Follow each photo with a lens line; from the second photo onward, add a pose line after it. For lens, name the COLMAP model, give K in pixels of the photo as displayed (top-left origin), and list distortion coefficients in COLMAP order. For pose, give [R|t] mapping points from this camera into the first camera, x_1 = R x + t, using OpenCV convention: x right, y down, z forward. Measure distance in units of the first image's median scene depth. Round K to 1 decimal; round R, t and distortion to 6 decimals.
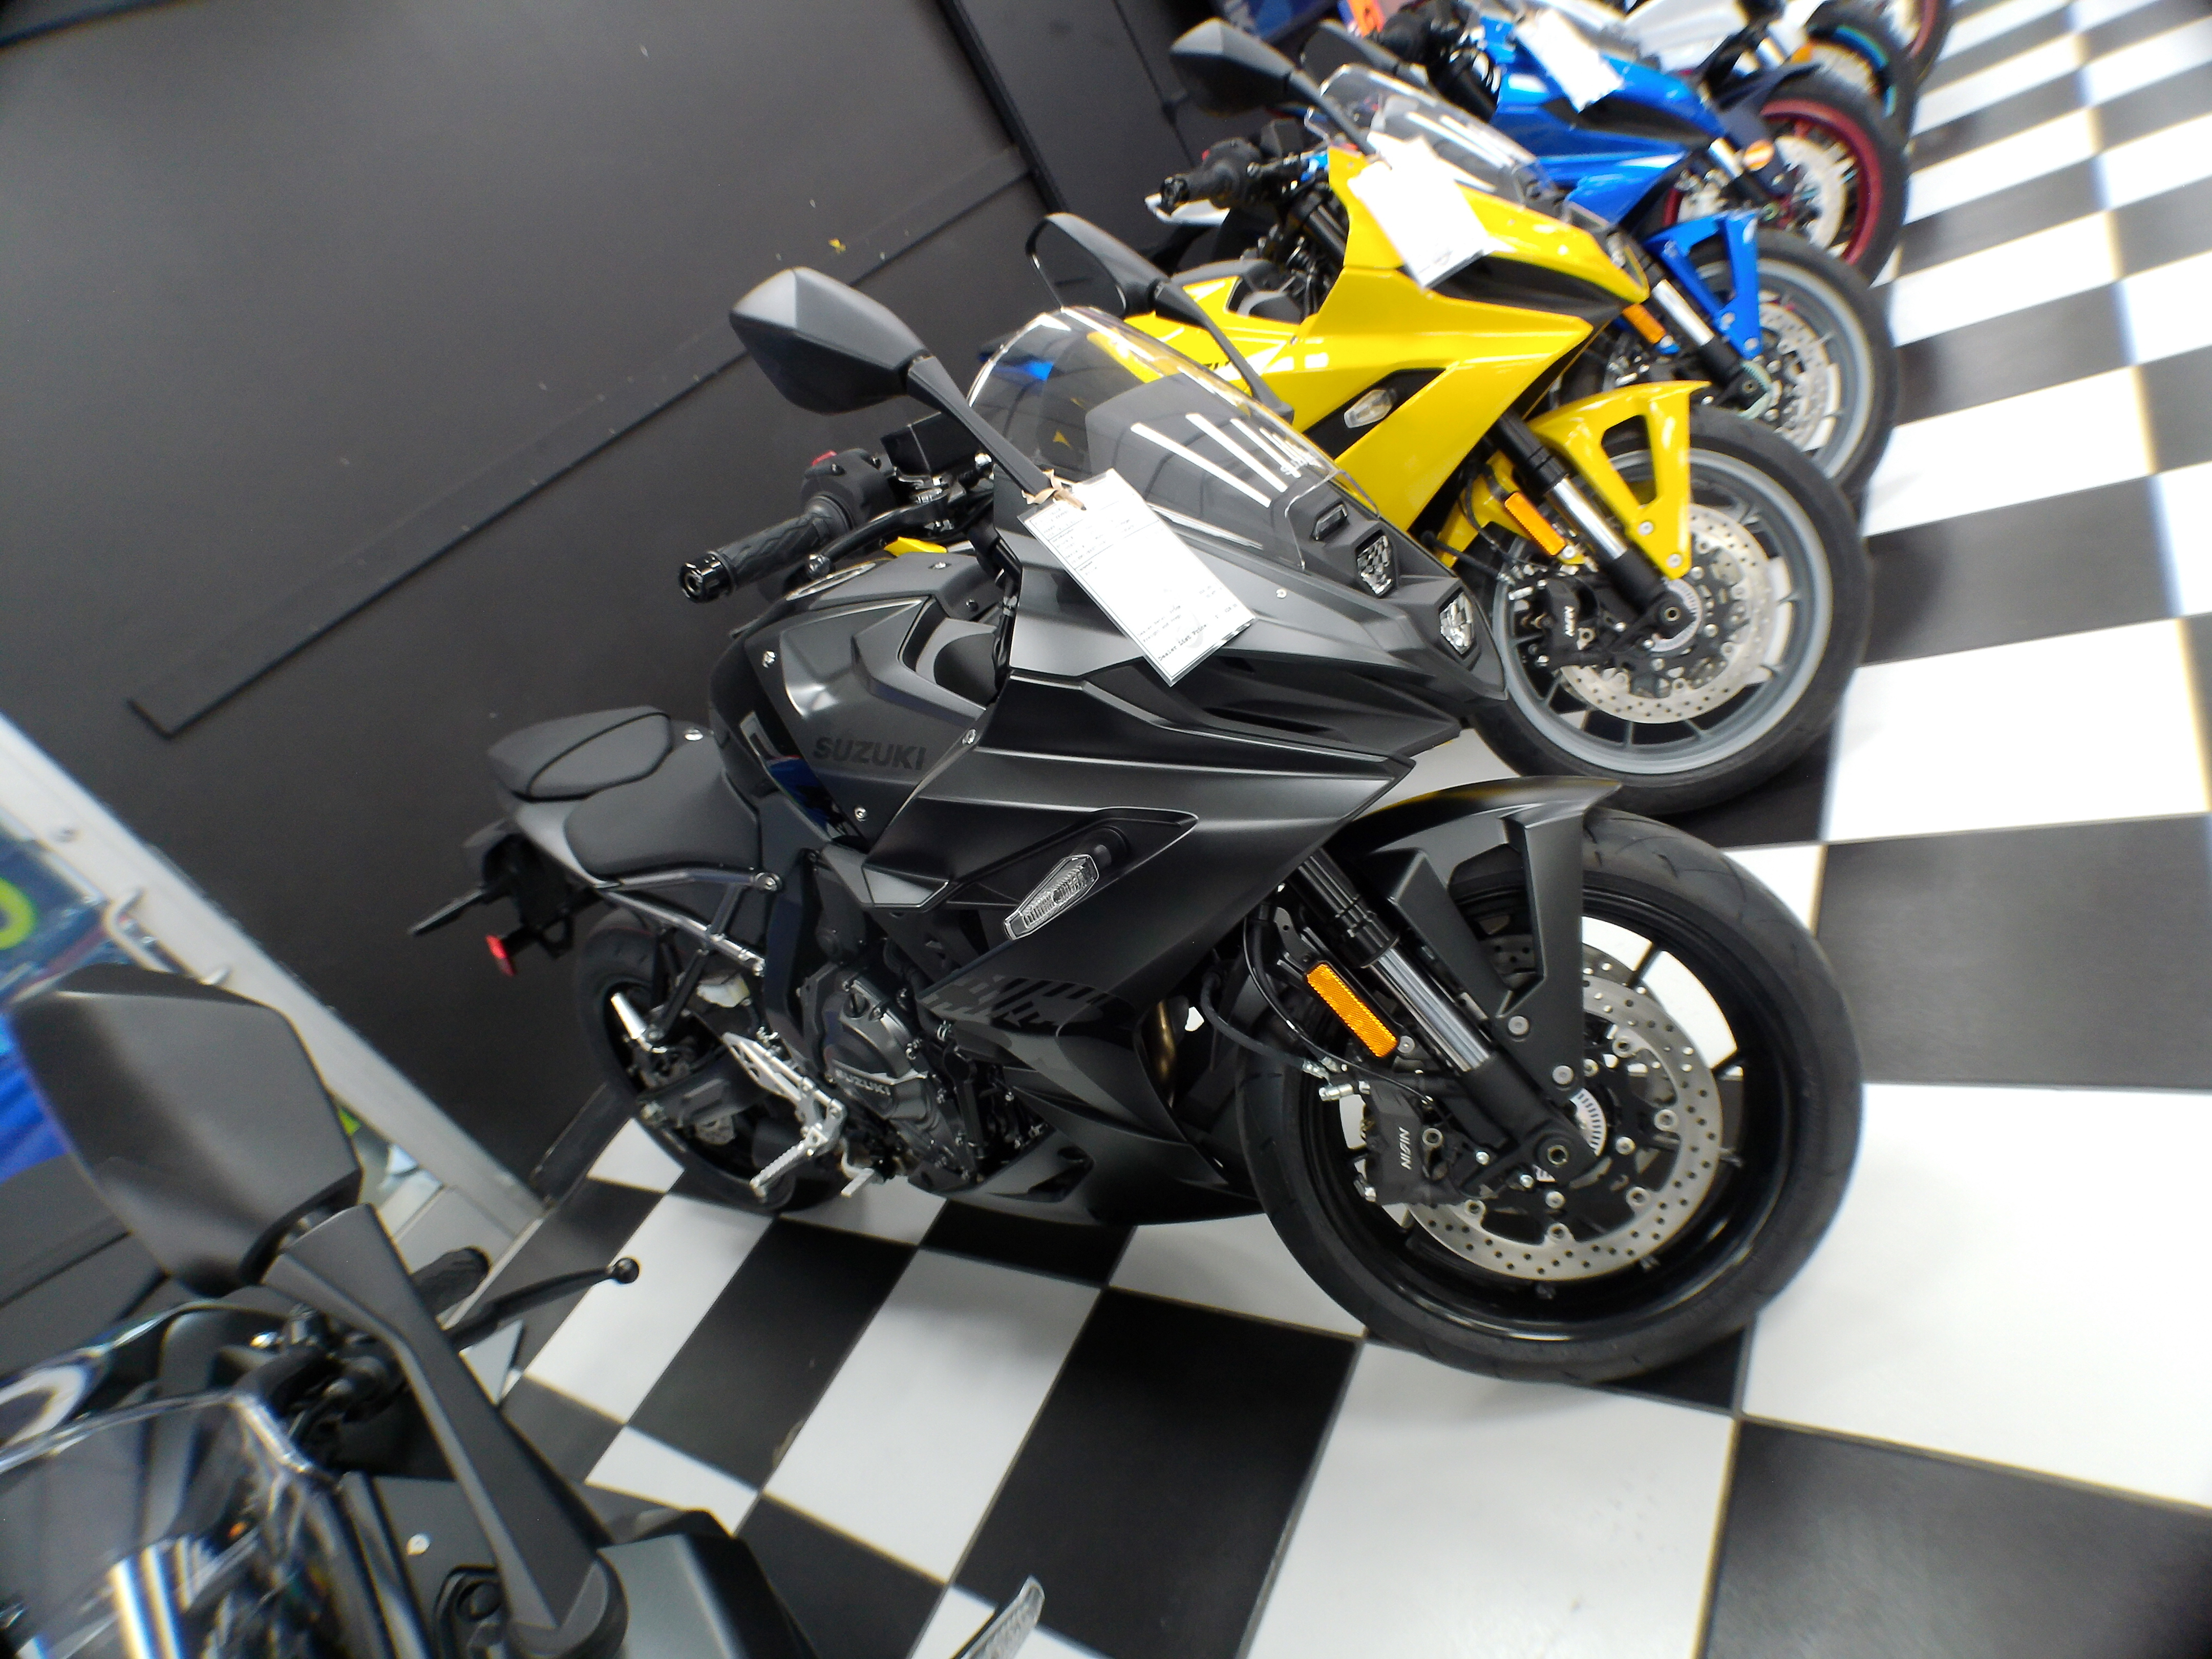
lens RADIAL K [[1200.8, 0, 1106.0], [0, 1200.8, 829.5], [0, 0, 1]] dist [-0.040624, -0.000203]
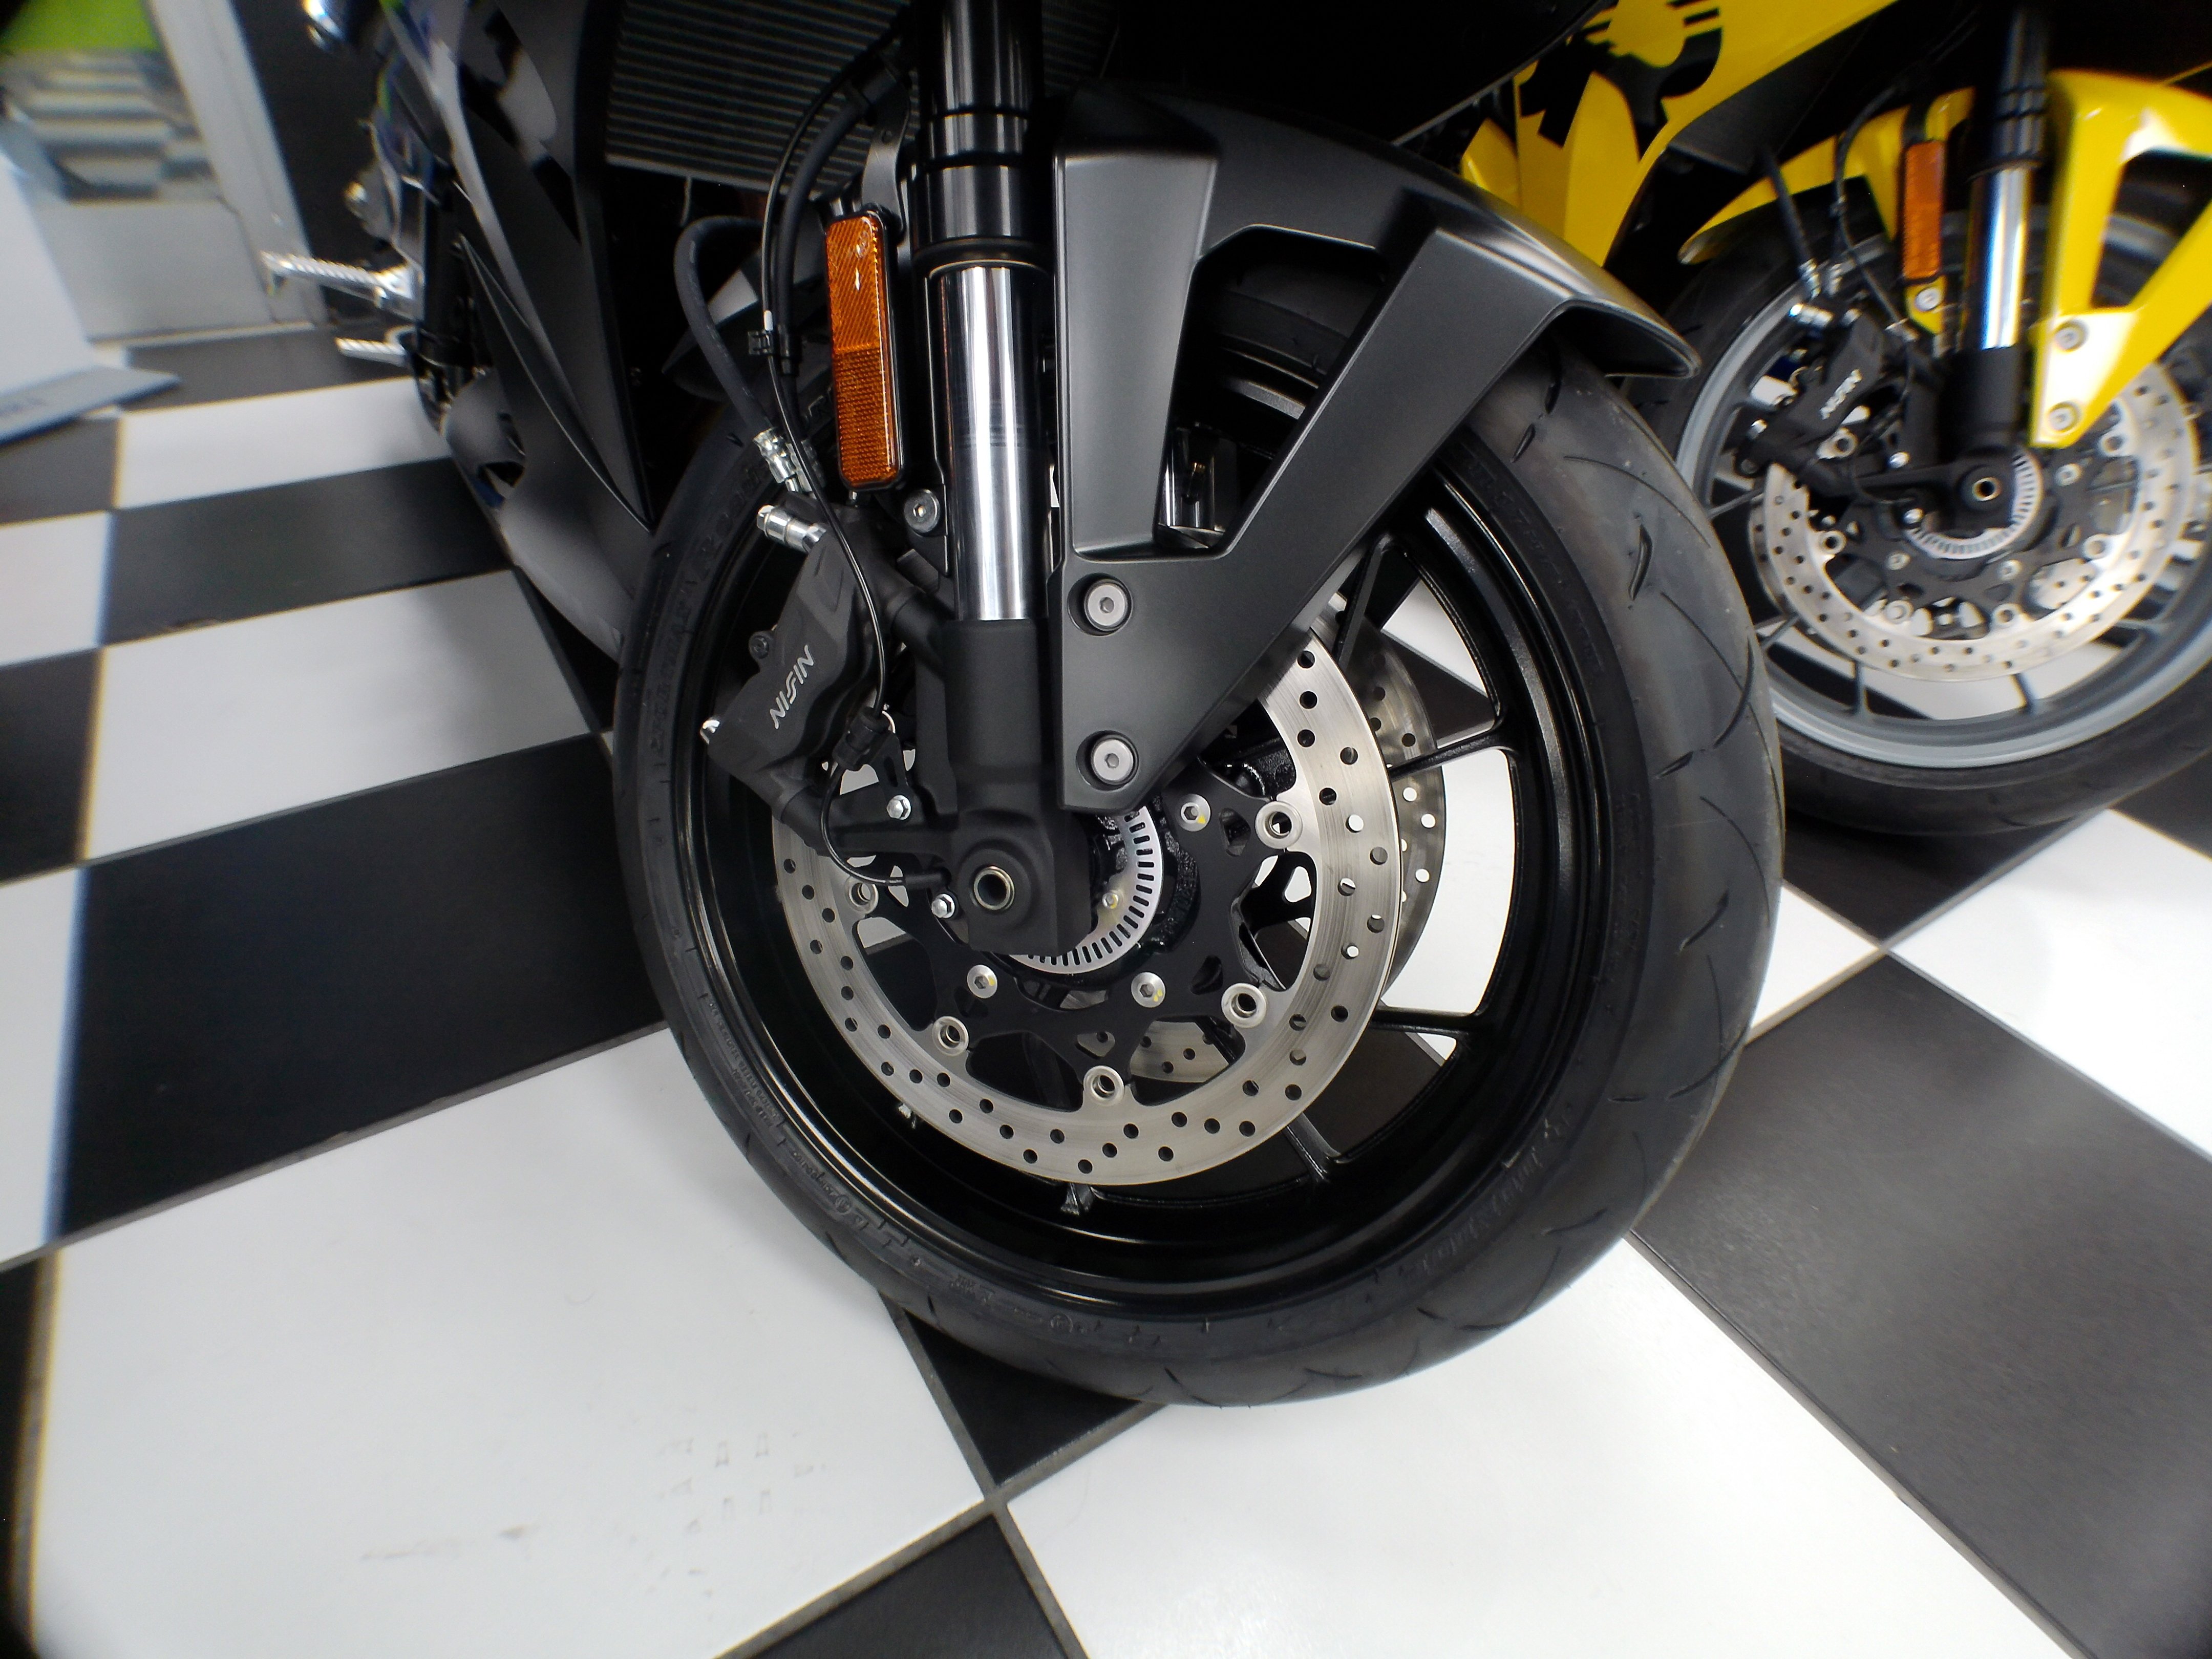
lens RADIAL K [[1203.2, 0, 1128.1], [0, 1203.2, 825.5], [0, 0, 1]] dist [-0.036298, 0.000089]
pose [[0.757963, 0.651971, 0.020629, 0.260801], [-0.640551, 0.737968, 0.212362, 0.083284], [0.123231, -0.174177, 0.976973, 0.372866]]
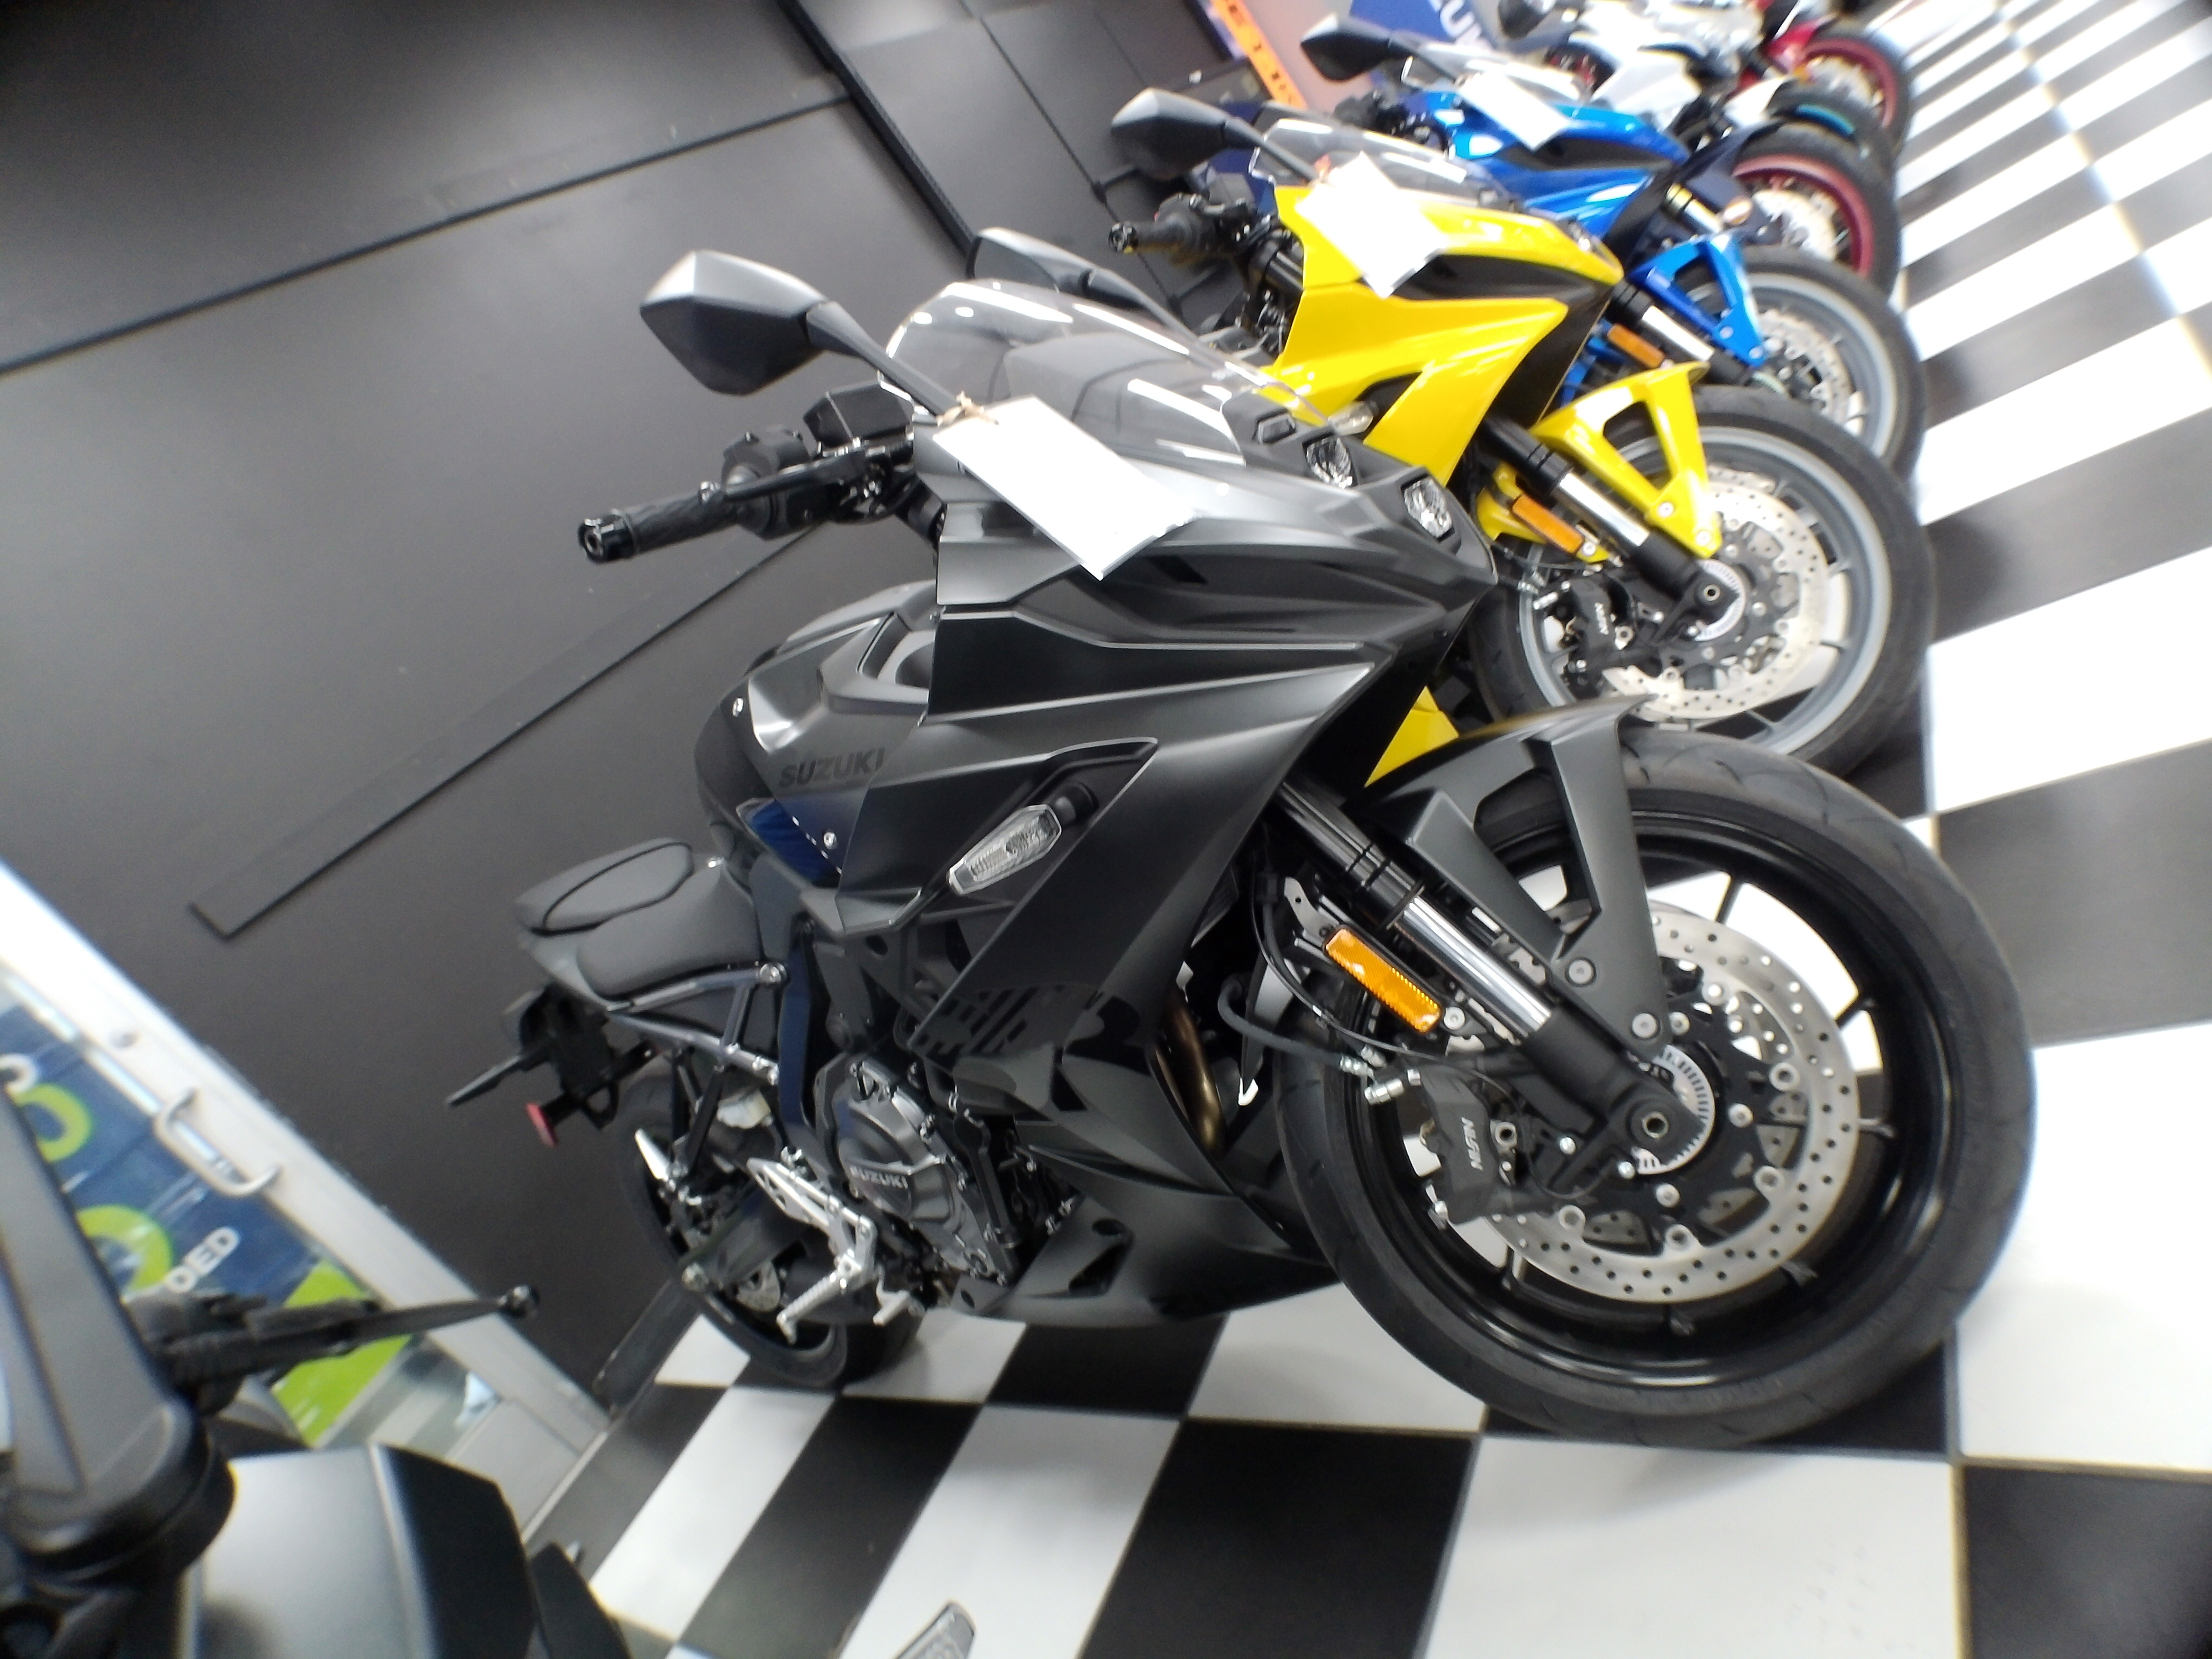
lens RADIAL K [[1200.8, 0, 1106.0], [0, 1200.8, 829.5], [0, 0, 1]] dist [-0.040624, -0.000203]
pose [[0.991354, -0.109011, -0.073033, 0.055900], [0.094442, 0.979194, -0.179608, 0.122486], [0.091093, 0.171158, 0.981024, 0.081073]]
